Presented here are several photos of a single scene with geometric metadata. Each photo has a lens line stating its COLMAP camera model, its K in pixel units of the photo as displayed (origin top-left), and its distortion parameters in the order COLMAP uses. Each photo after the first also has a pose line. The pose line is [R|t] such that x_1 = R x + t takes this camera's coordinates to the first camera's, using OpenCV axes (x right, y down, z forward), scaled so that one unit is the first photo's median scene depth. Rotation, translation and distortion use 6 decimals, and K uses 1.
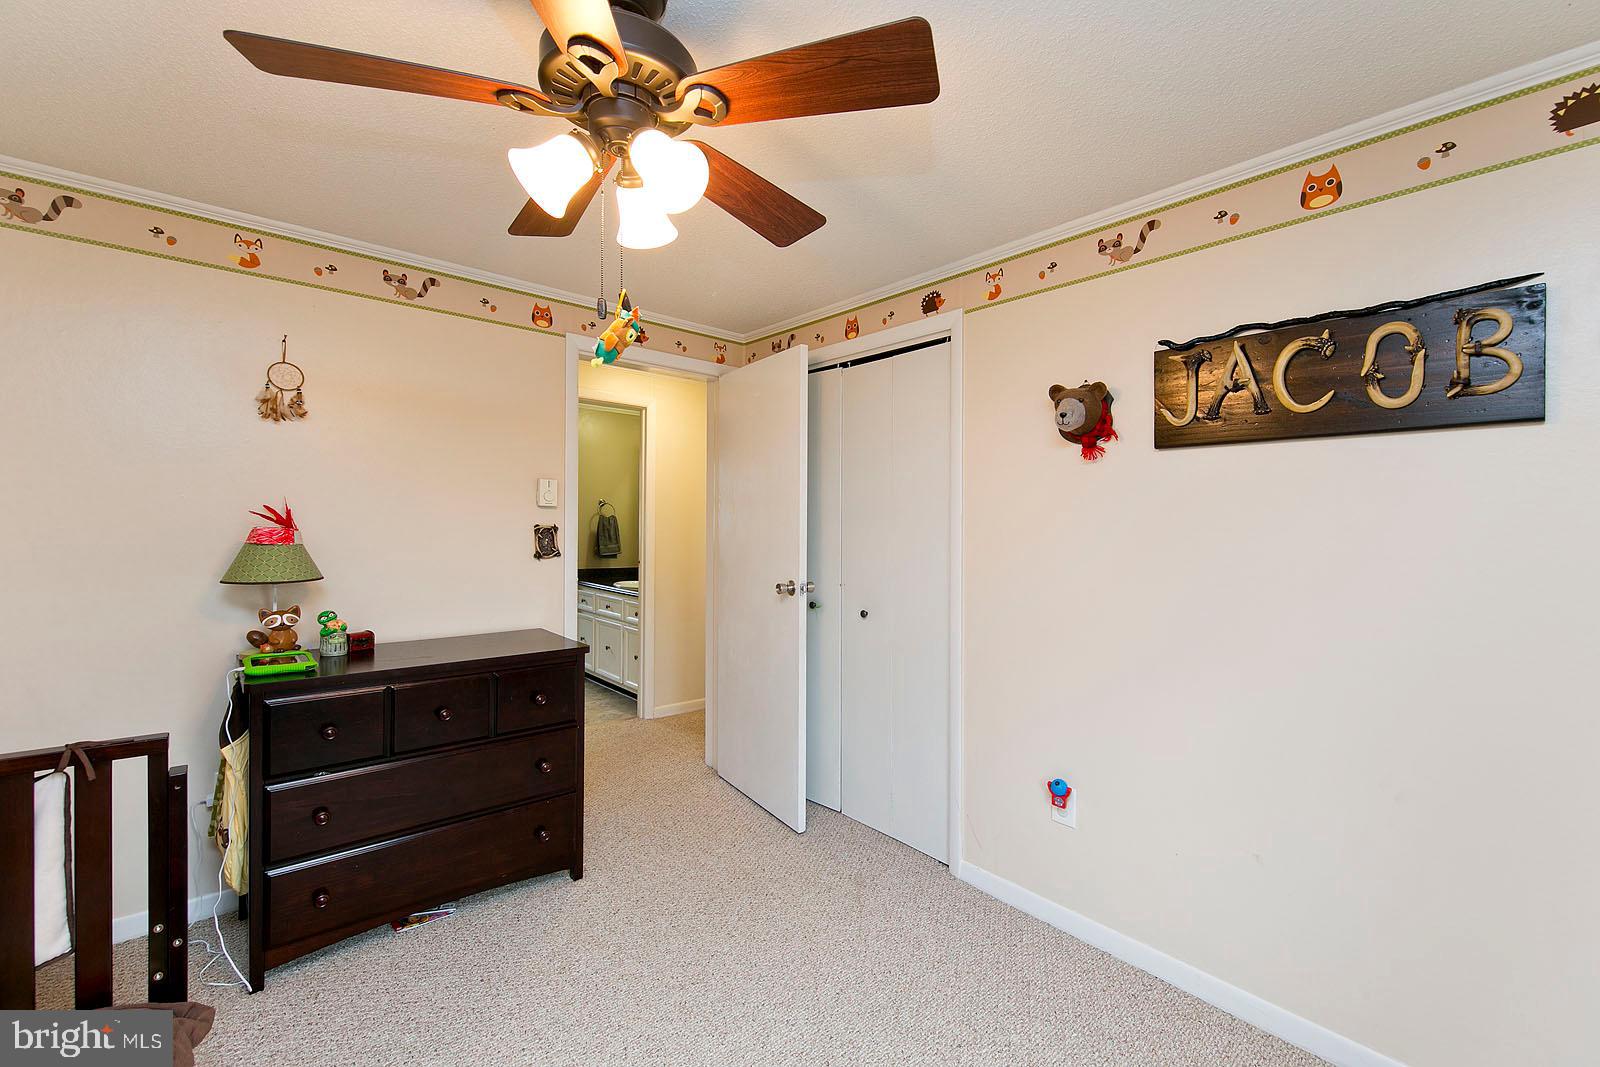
lens RADIAL K [[673.3, 0, 797.3], [0, 673.3, 531.7], [0, 0, 1]] dist [-0.007390, -0.000459]
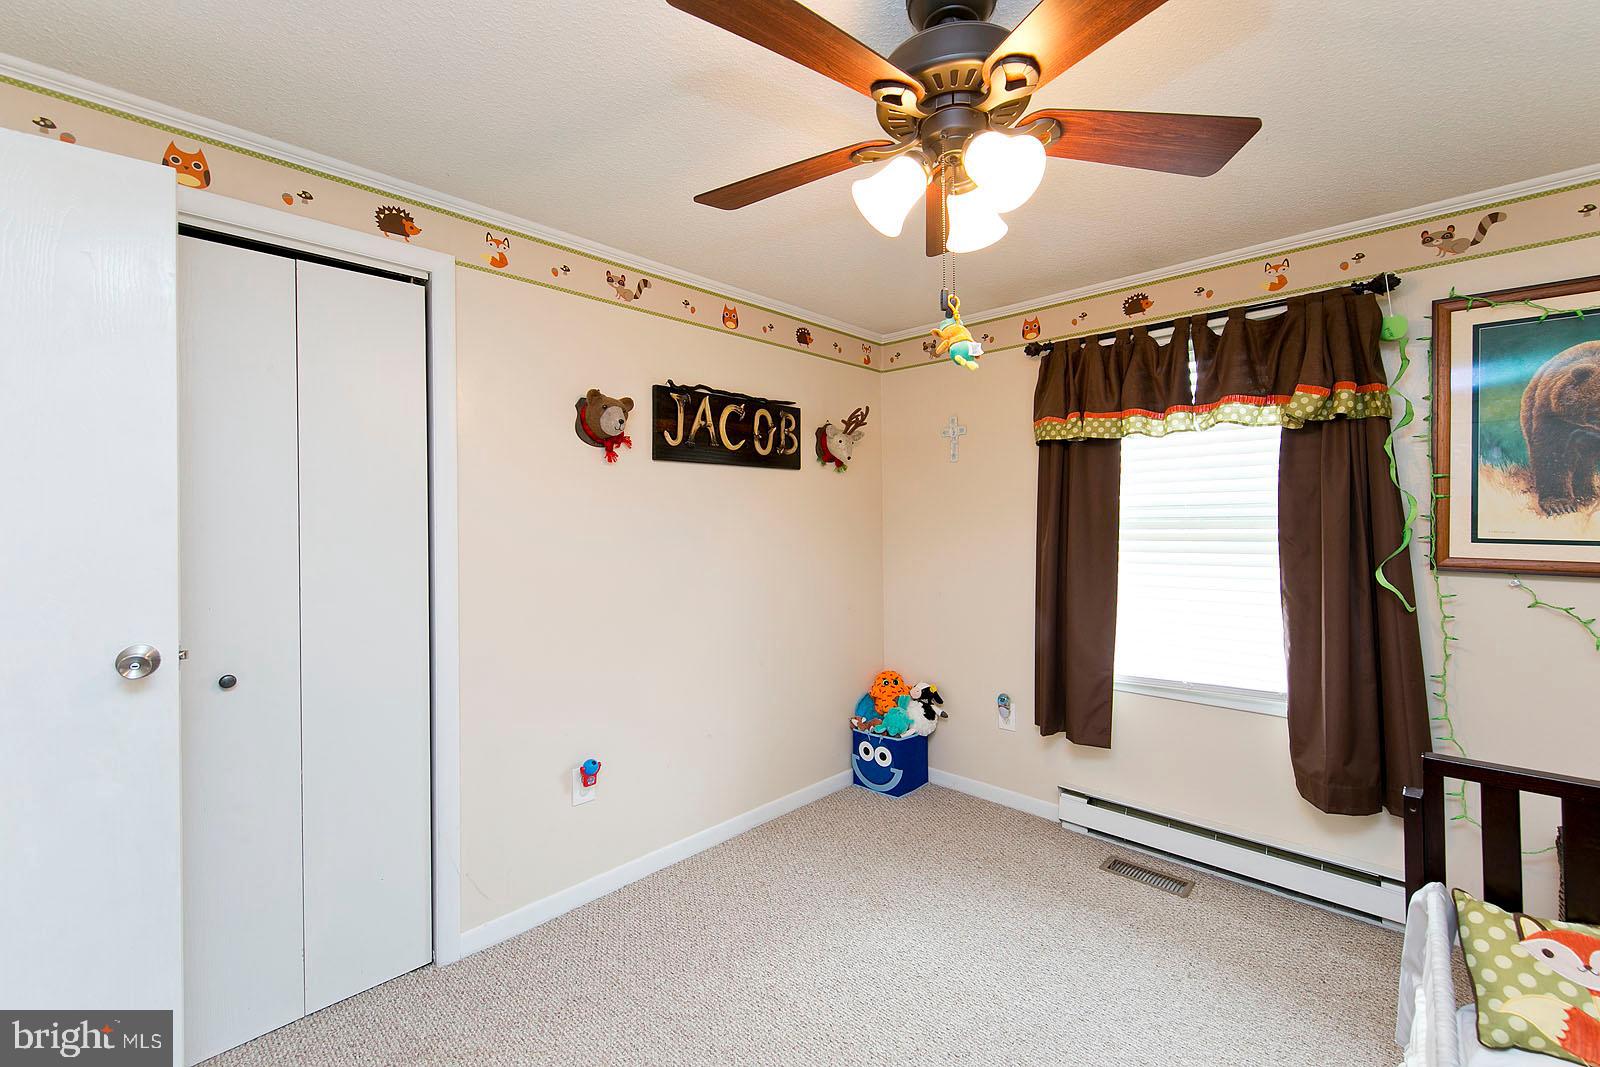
lens RADIAL K [[673.3, 0, 797.3], [0, 673.3, 531.7], [0, 0, 1]] dist [-0.007390, -0.000459]
pose [[-0.109881, -0.019913, 0.993745, -0.748433], [0.028440, 0.999327, 0.023169, -0.007653], [-0.993538, 0.030808, -0.109241, 0.836882]]
